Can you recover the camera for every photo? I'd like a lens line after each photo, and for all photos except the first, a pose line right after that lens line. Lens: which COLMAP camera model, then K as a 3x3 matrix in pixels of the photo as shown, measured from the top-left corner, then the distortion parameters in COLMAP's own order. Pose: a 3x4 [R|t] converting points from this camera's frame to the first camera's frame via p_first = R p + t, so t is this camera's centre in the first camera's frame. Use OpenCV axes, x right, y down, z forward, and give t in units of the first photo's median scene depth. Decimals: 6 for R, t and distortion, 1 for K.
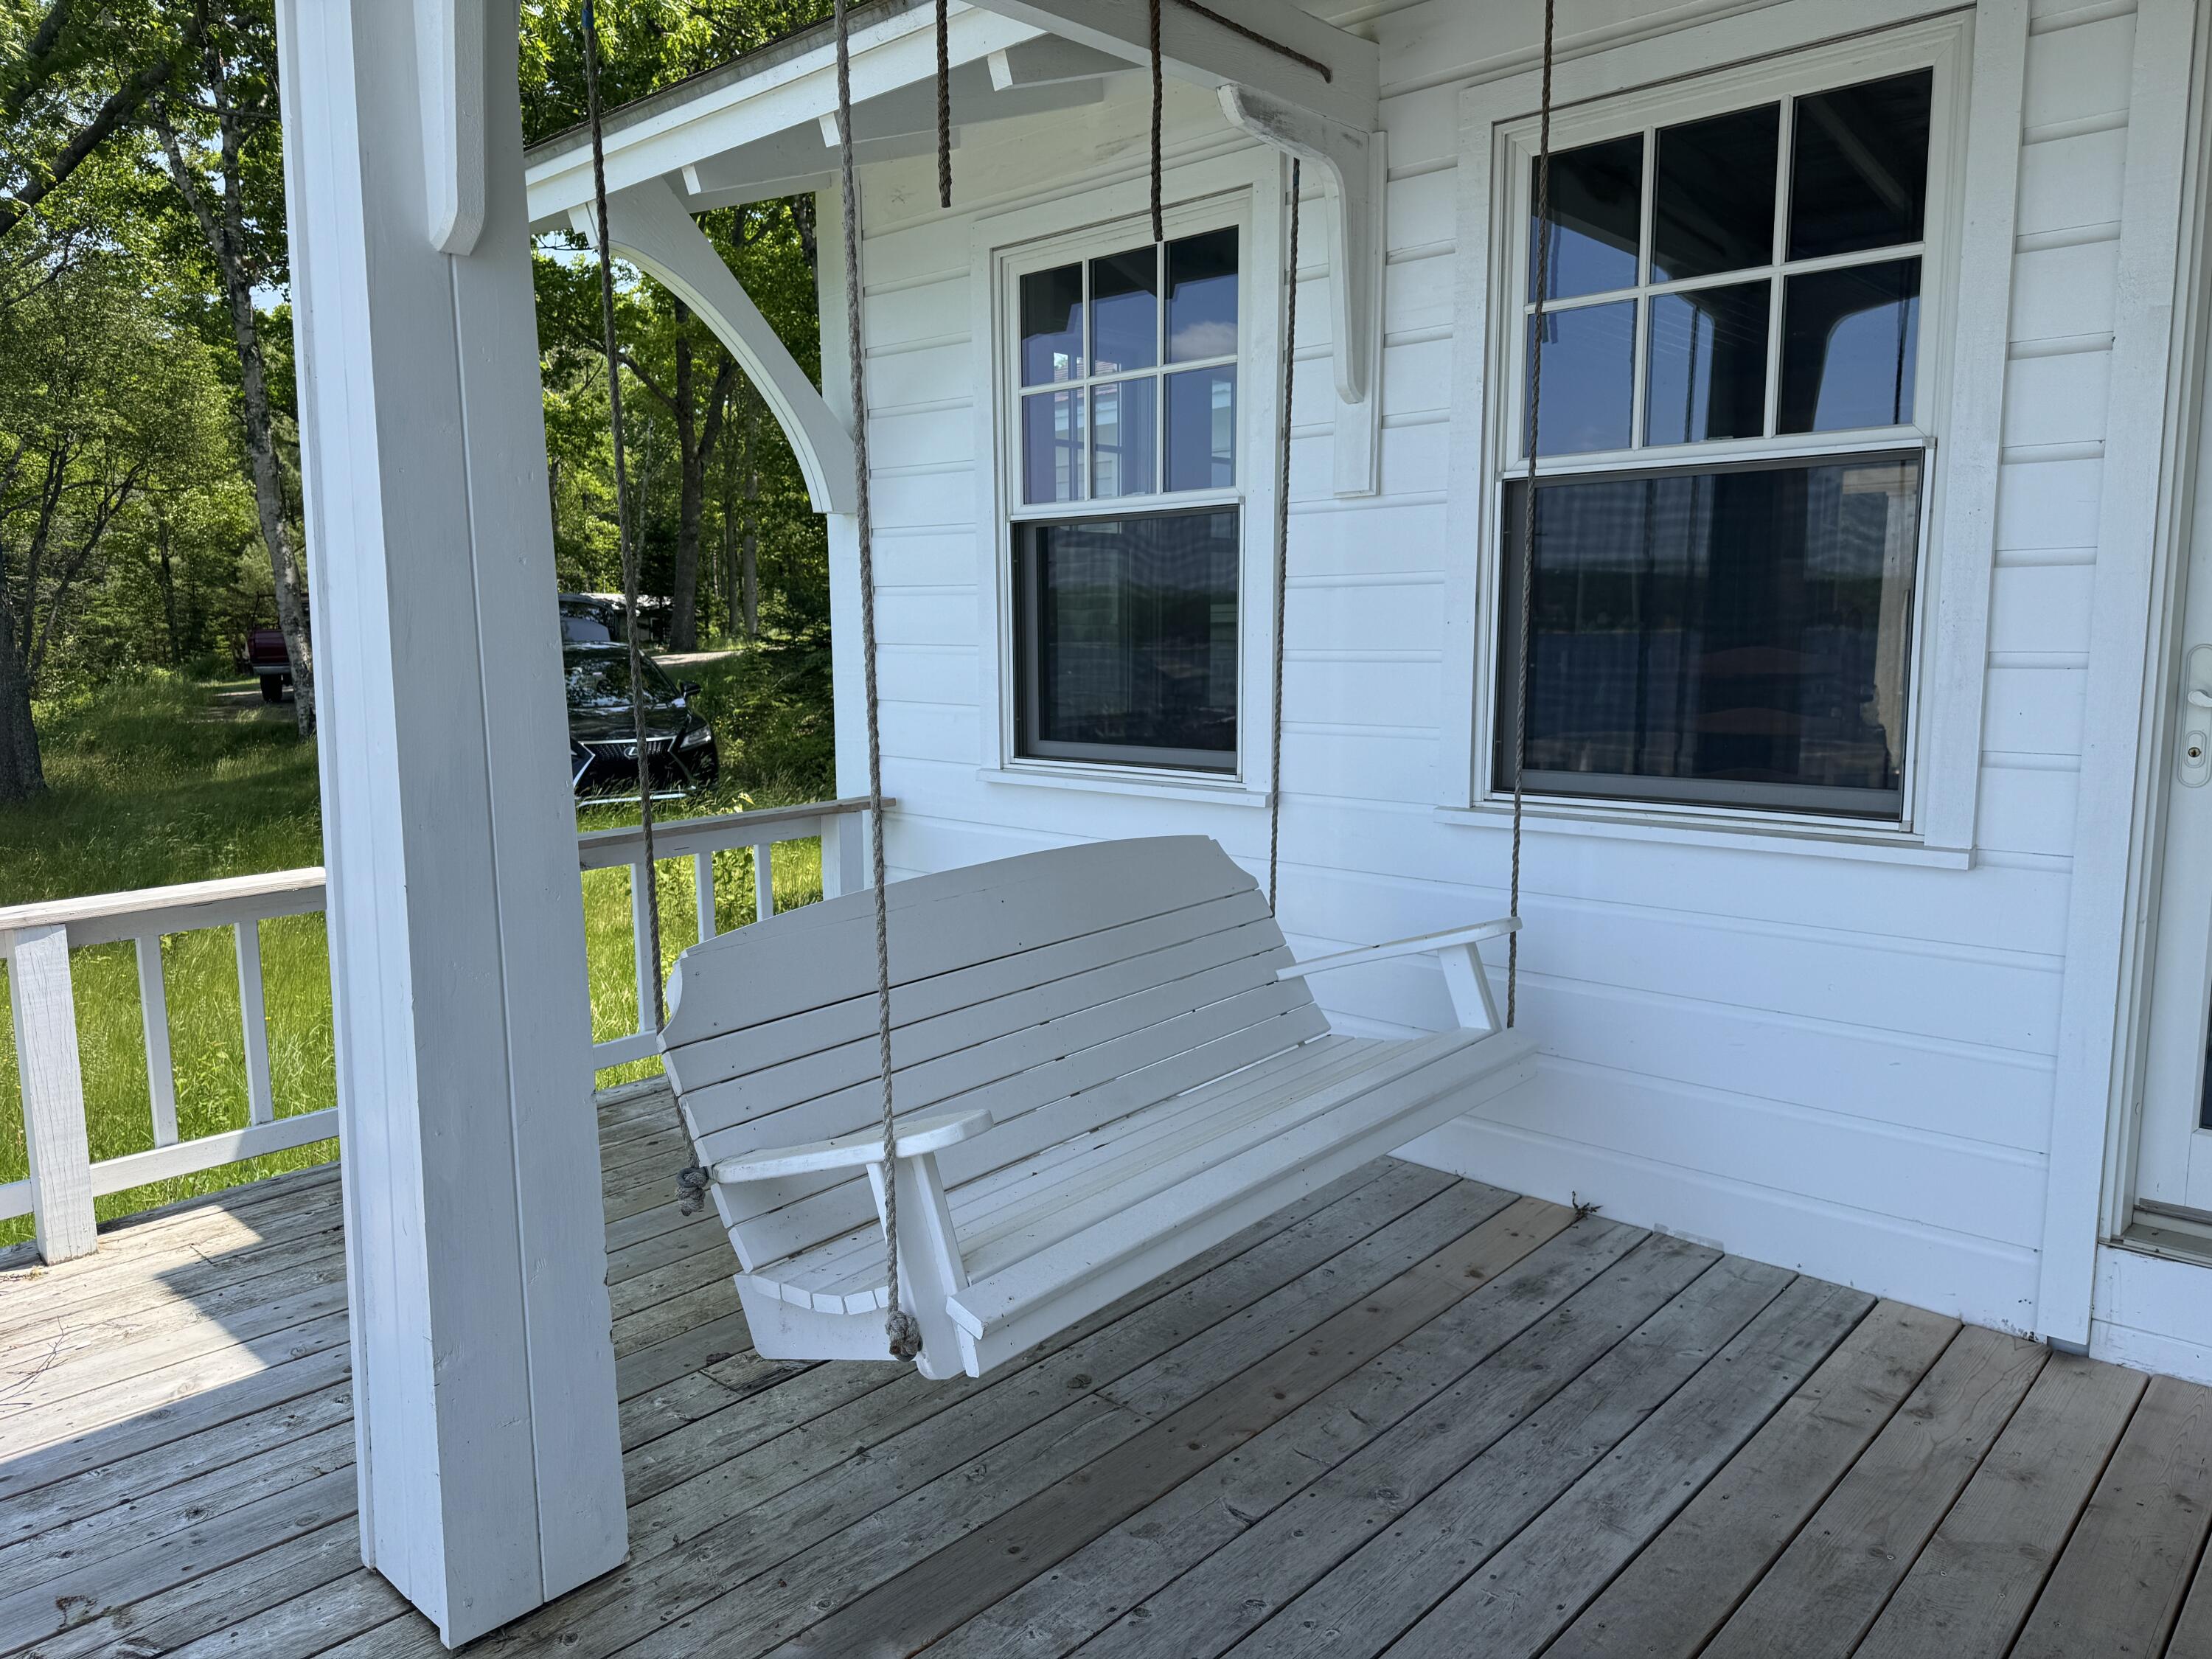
lens RADIAL K [[1553.2, 0, 1111.4], [0, 1553.2, 830.6], [0, 0, 1]] dist [0.053223, -0.062361]
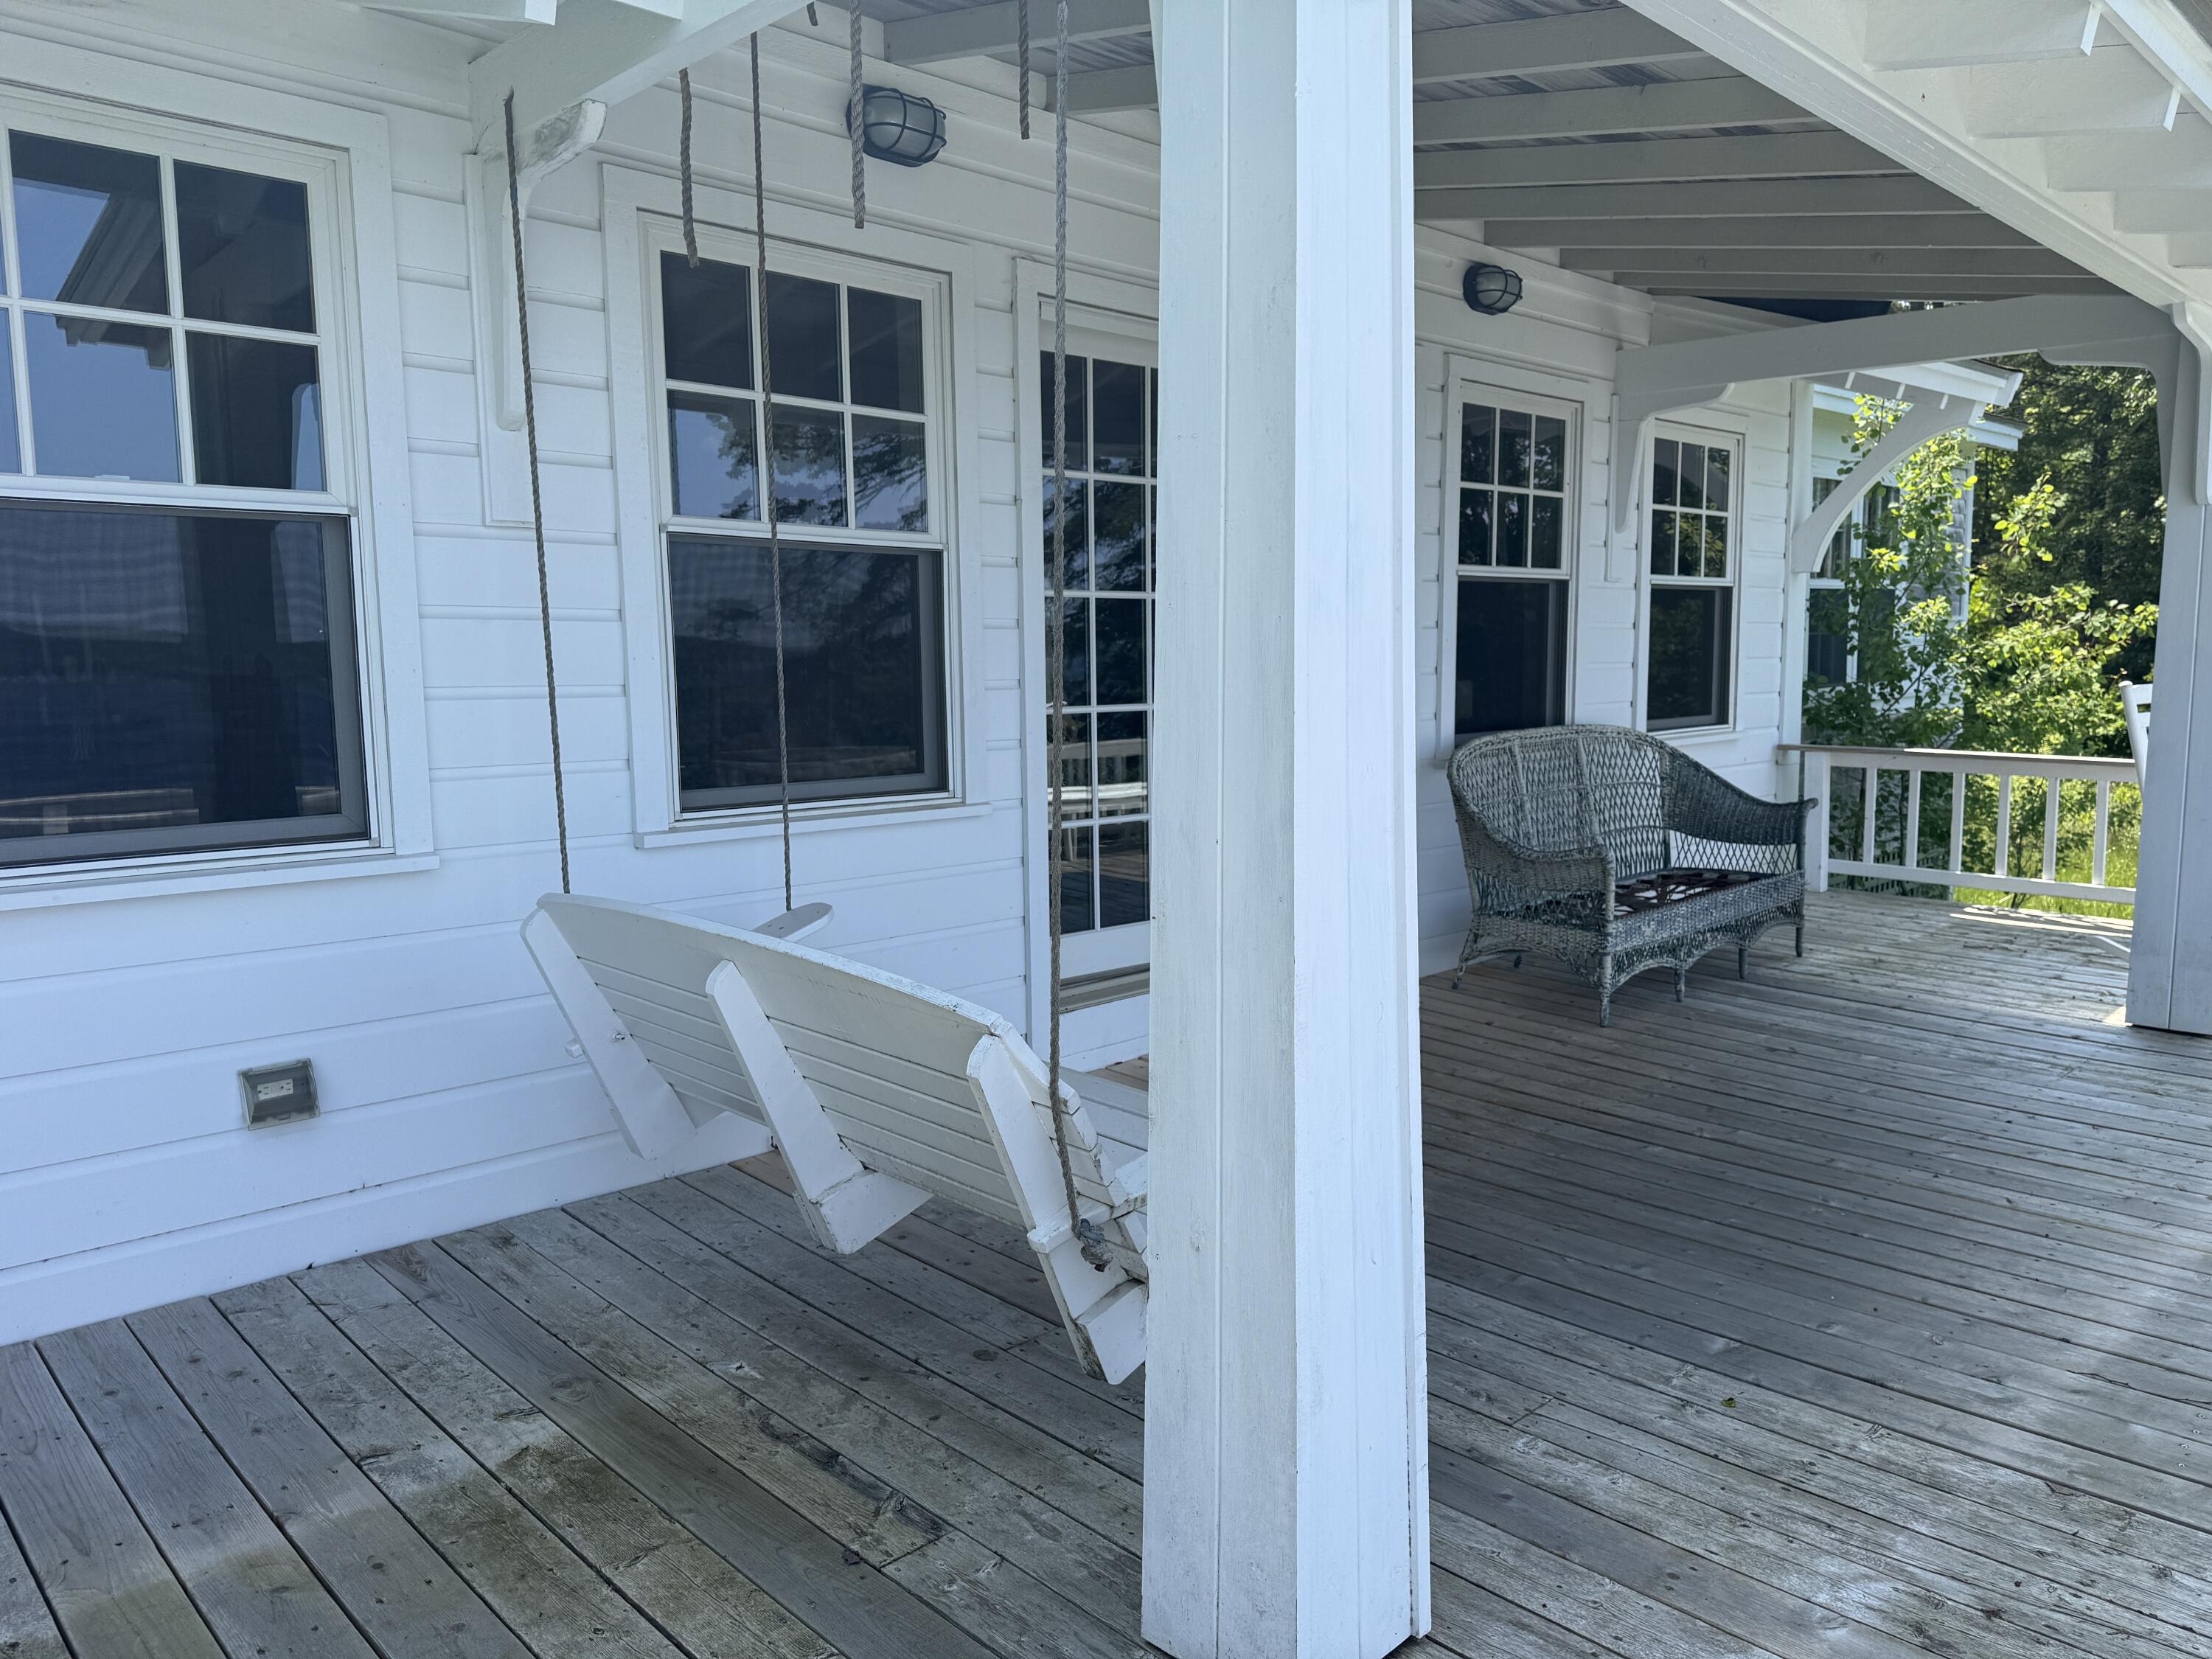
lens RADIAL K [[1553.2, 0, 1112.5], [0, 1553.2, 834.4], [0, 0, 1]] dist [0.053223, -0.062361]
pose [[0.044611, -0.112014, 0.992705, -0.892938], [0.126261, 0.986358, 0.105624, -0.093452], [-0.990993, 0.120628, 0.058145, 0.676841]]
